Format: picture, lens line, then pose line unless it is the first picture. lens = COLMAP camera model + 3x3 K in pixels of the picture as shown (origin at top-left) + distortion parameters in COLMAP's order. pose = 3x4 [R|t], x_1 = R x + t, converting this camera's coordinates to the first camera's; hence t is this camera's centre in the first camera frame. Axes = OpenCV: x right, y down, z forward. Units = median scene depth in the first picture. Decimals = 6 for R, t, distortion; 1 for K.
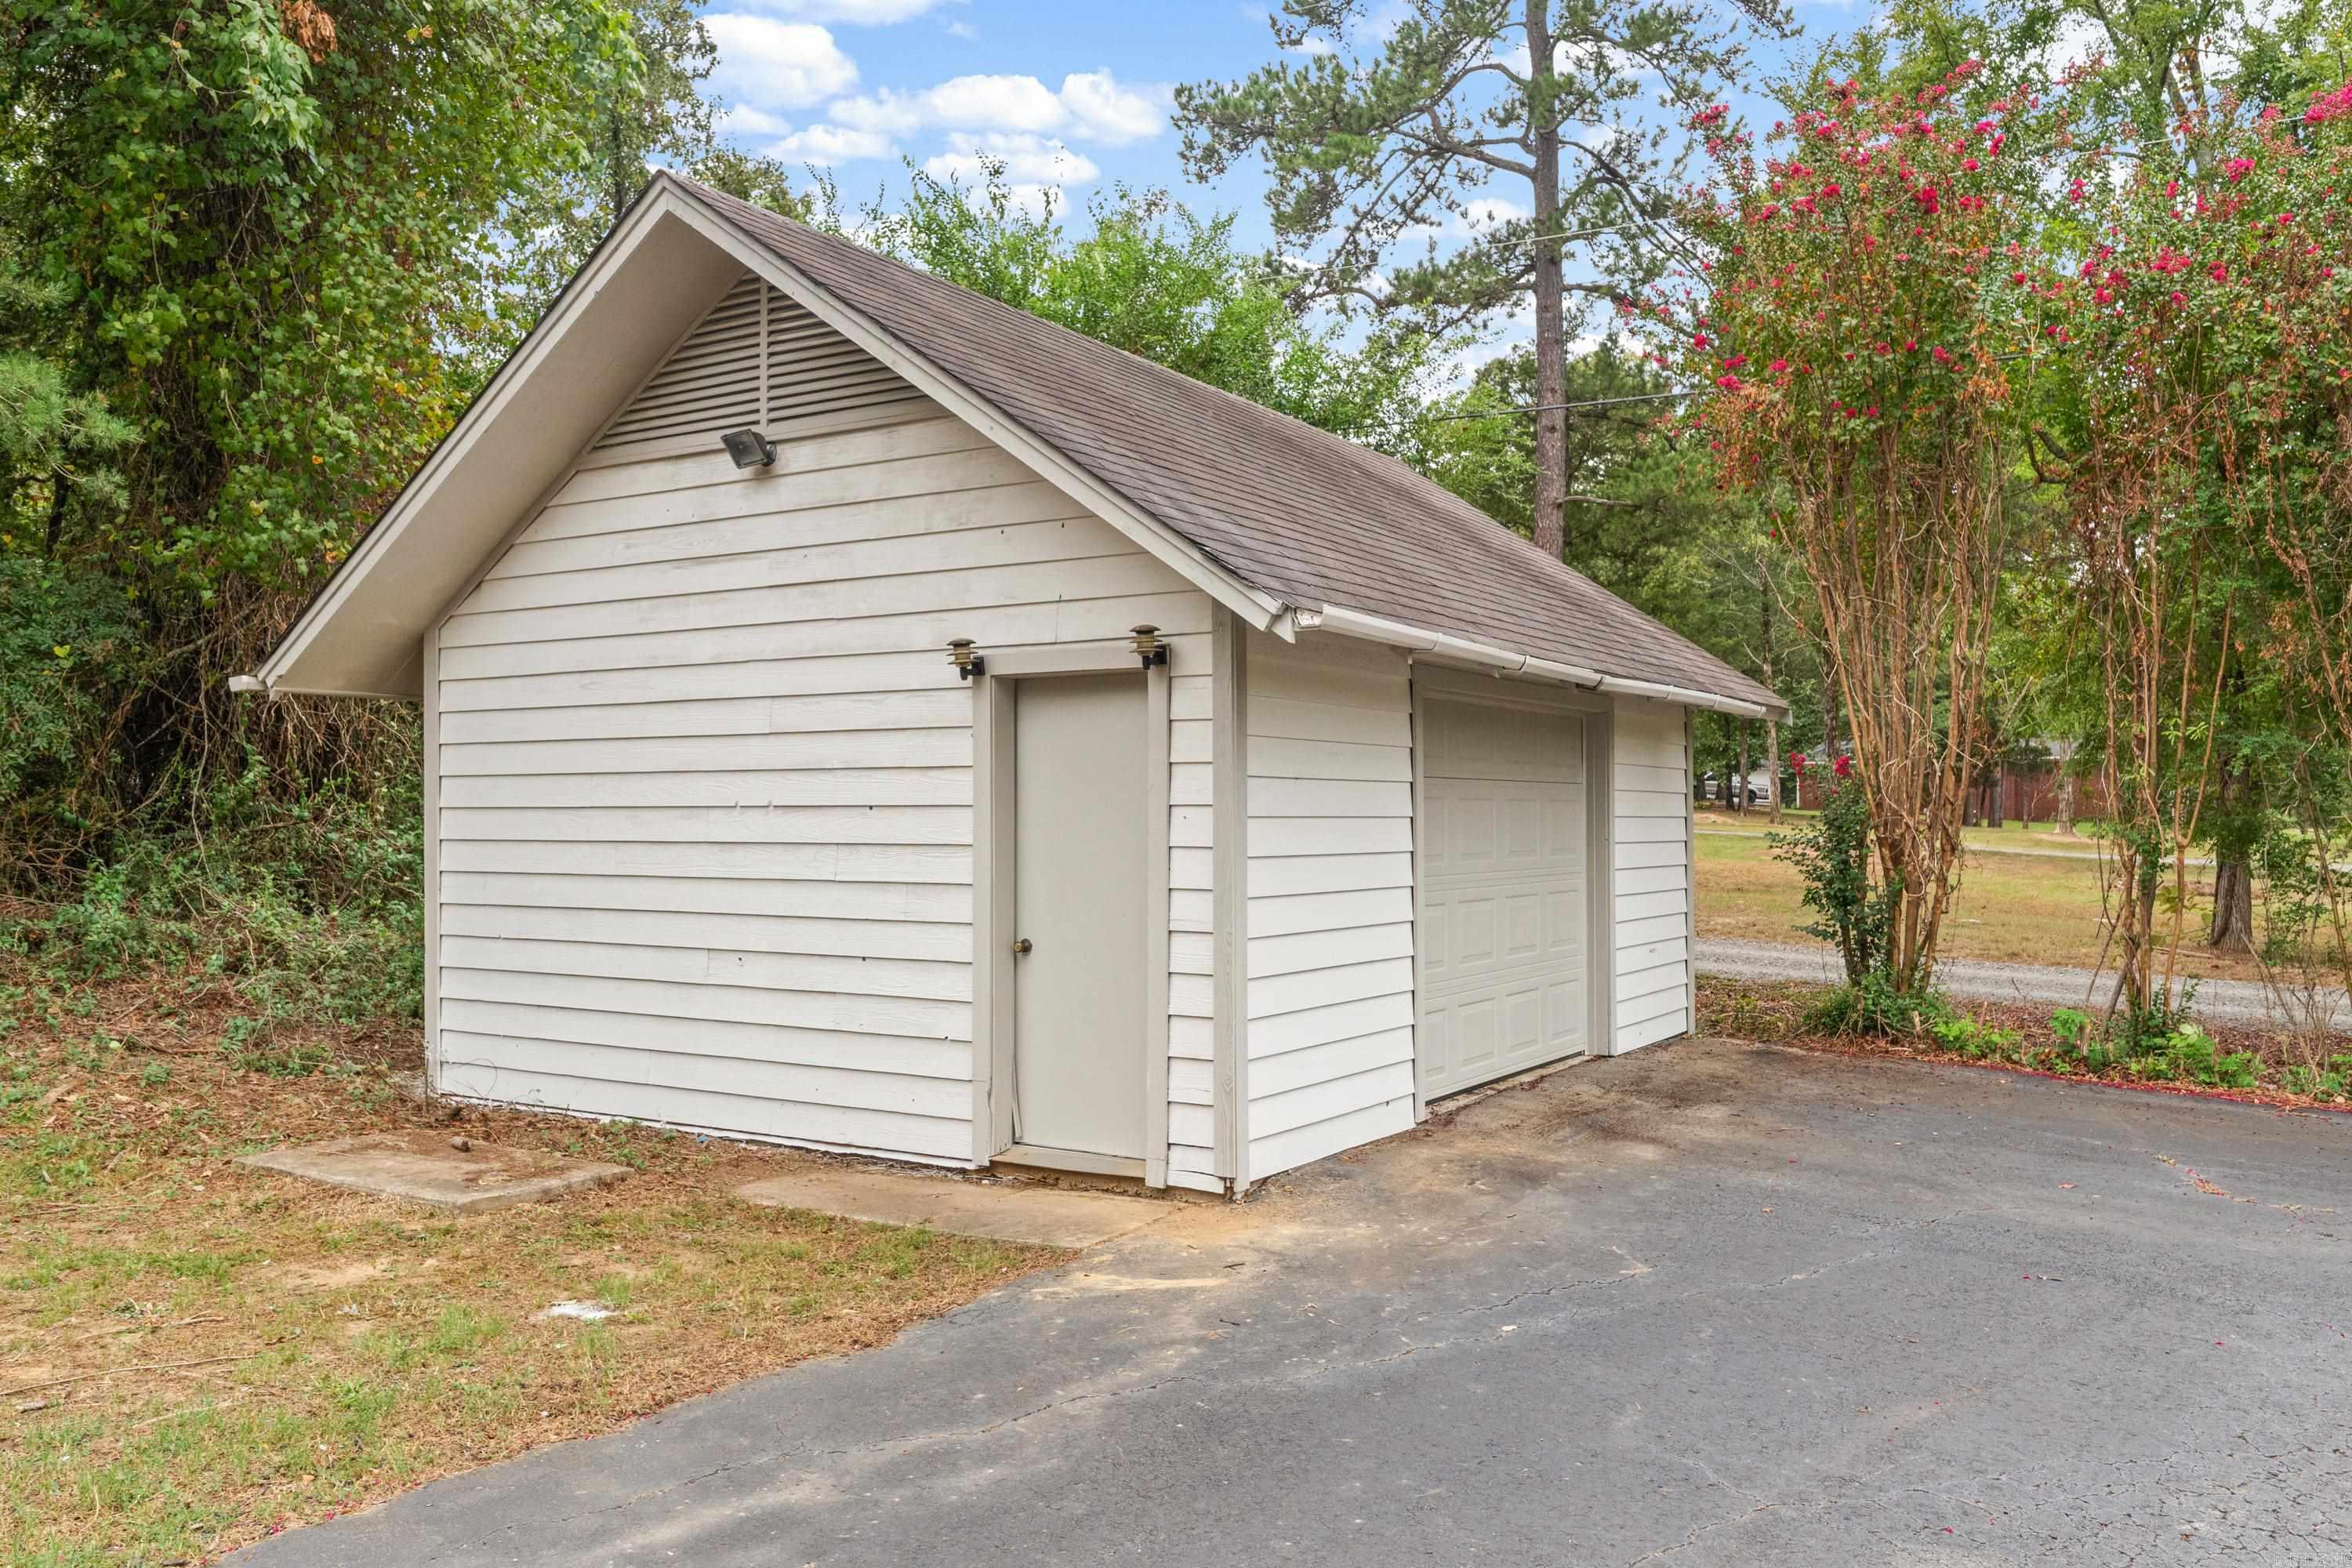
lens RADIAL K [[1806.7, 0, 1176.1], [0, 1806.7, 787.2], [0, 0, 1]] dist [-0.004745, 0.006880]
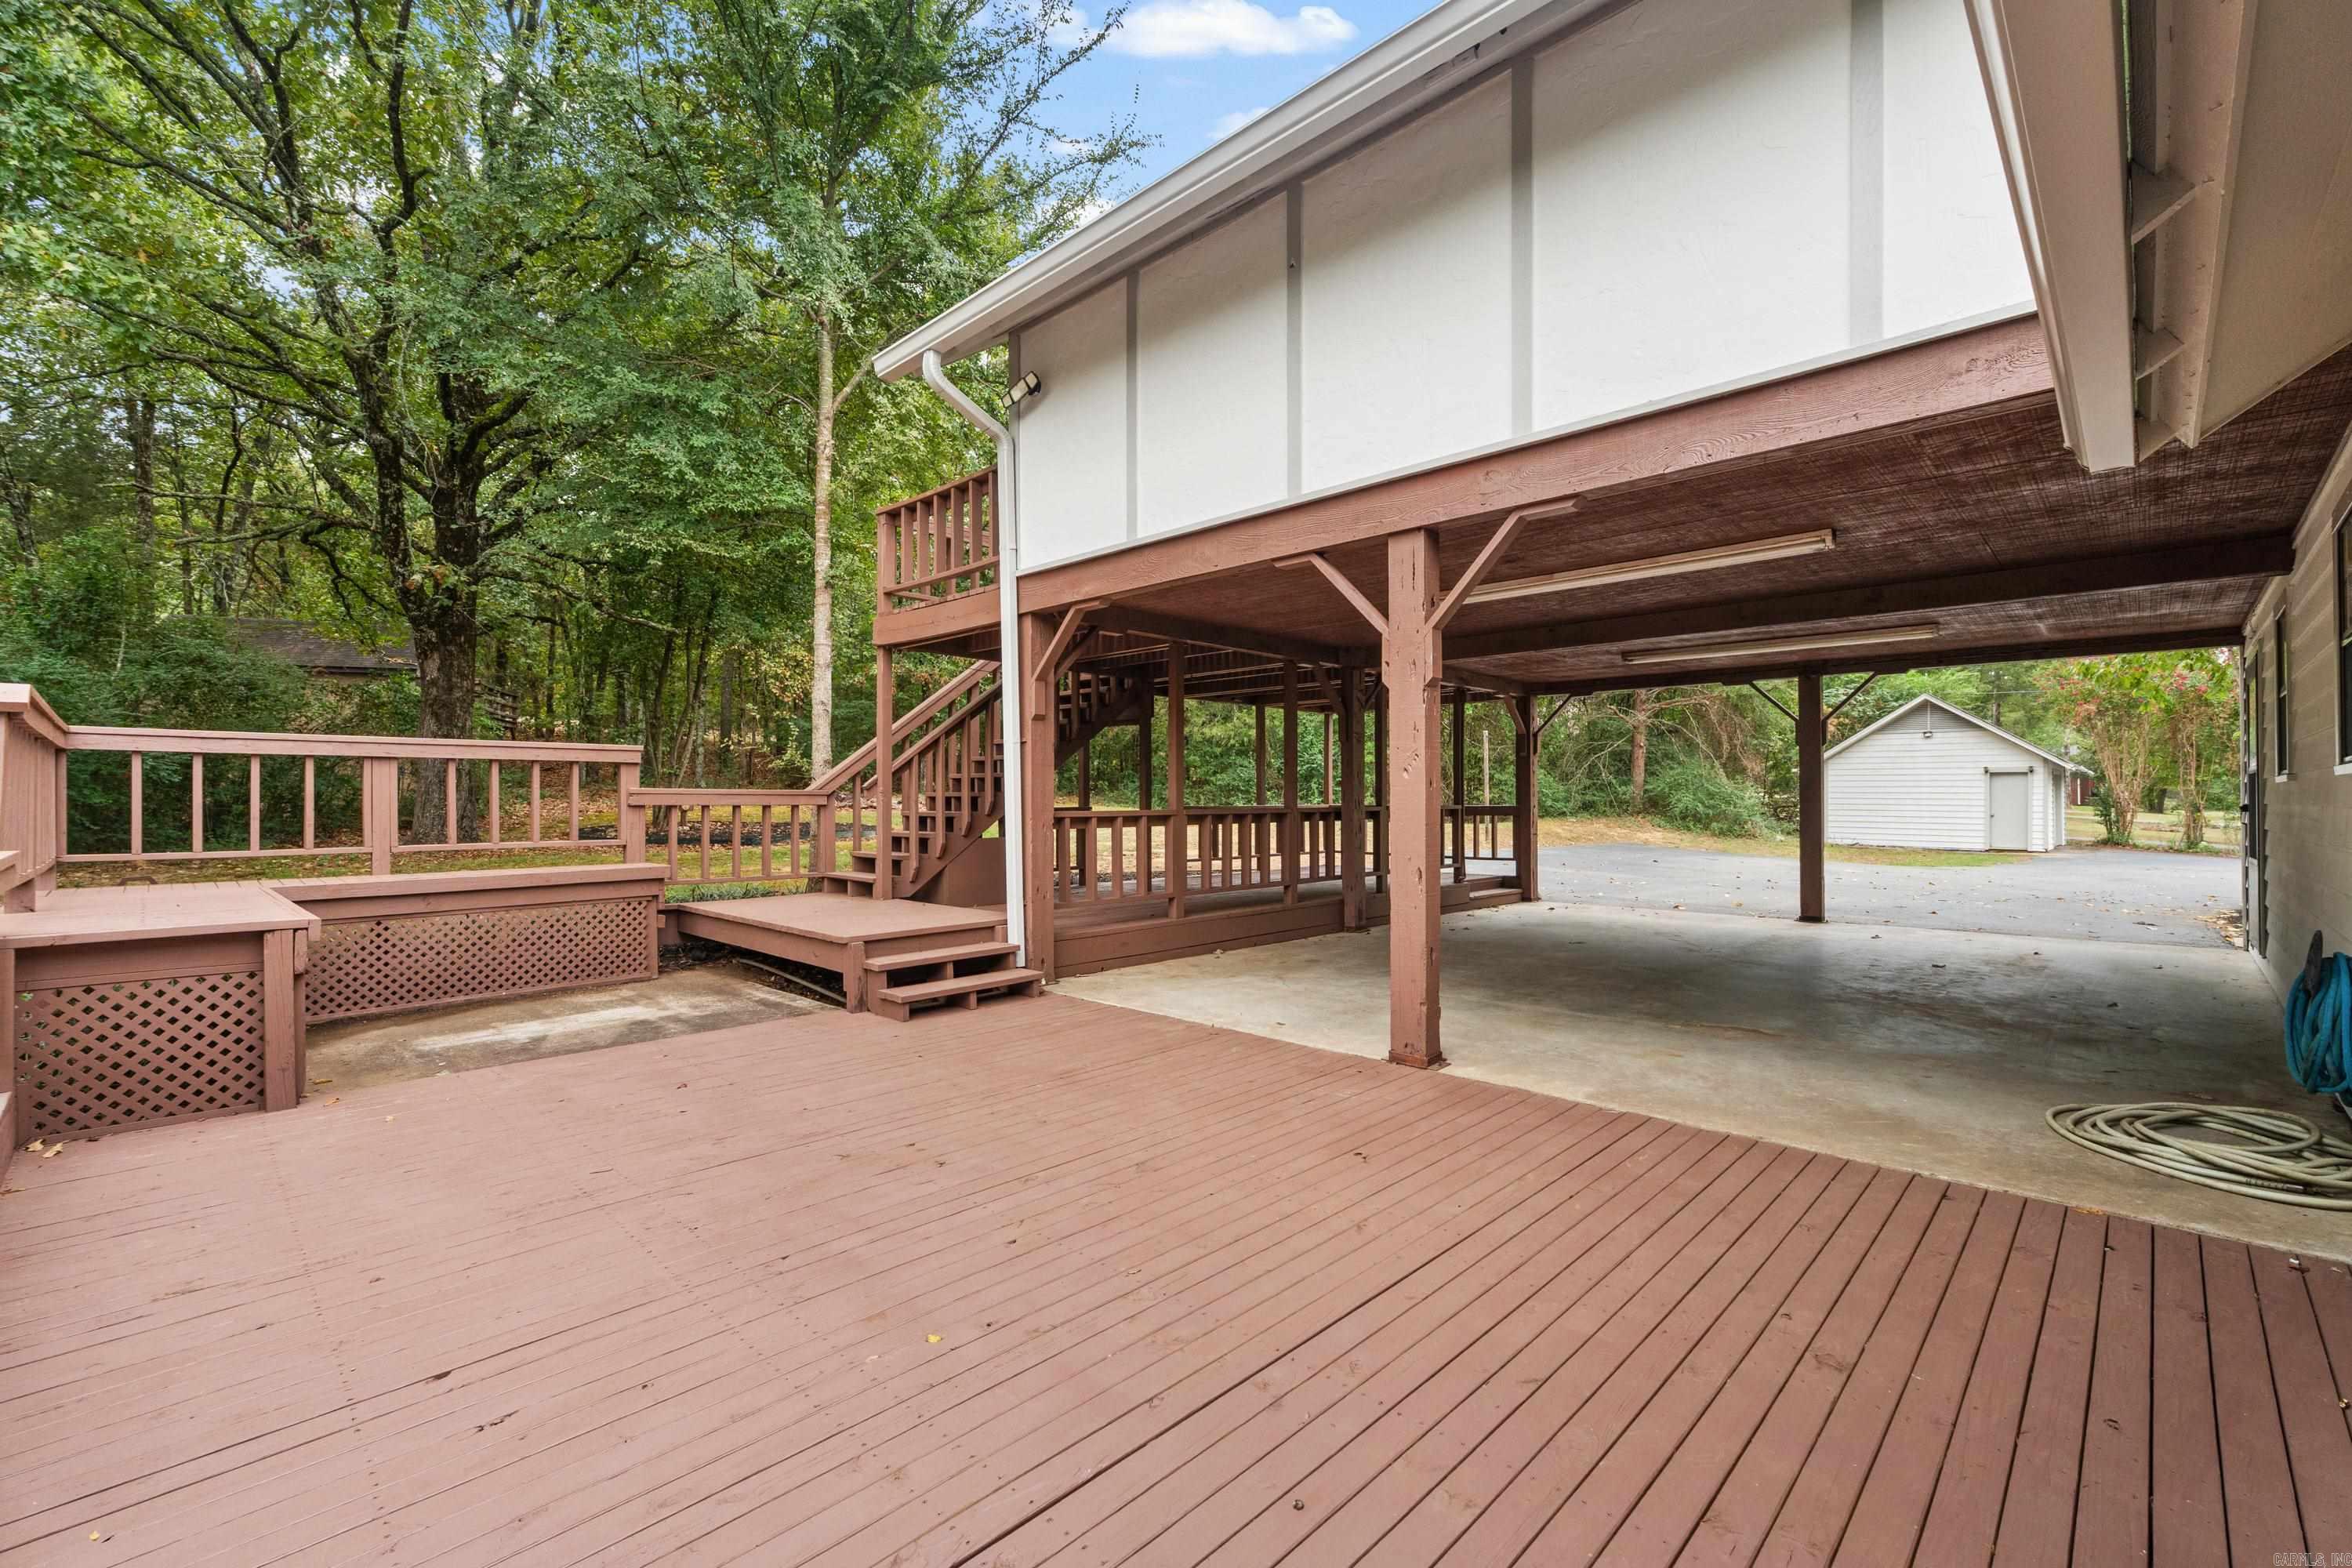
lens RADIAL K [[998.3, 0, 1177.6], [0, 998.3, 796.9], [0, 0, 1]] dist [0.002376, 0.000349]
pose [[0.978647, 0.001275, -0.205542, -1.977618], [-0.000230, 0.999987, 0.005109, 0.004839], [0.205546, -0.004952, 0.978635, -2.734377]]
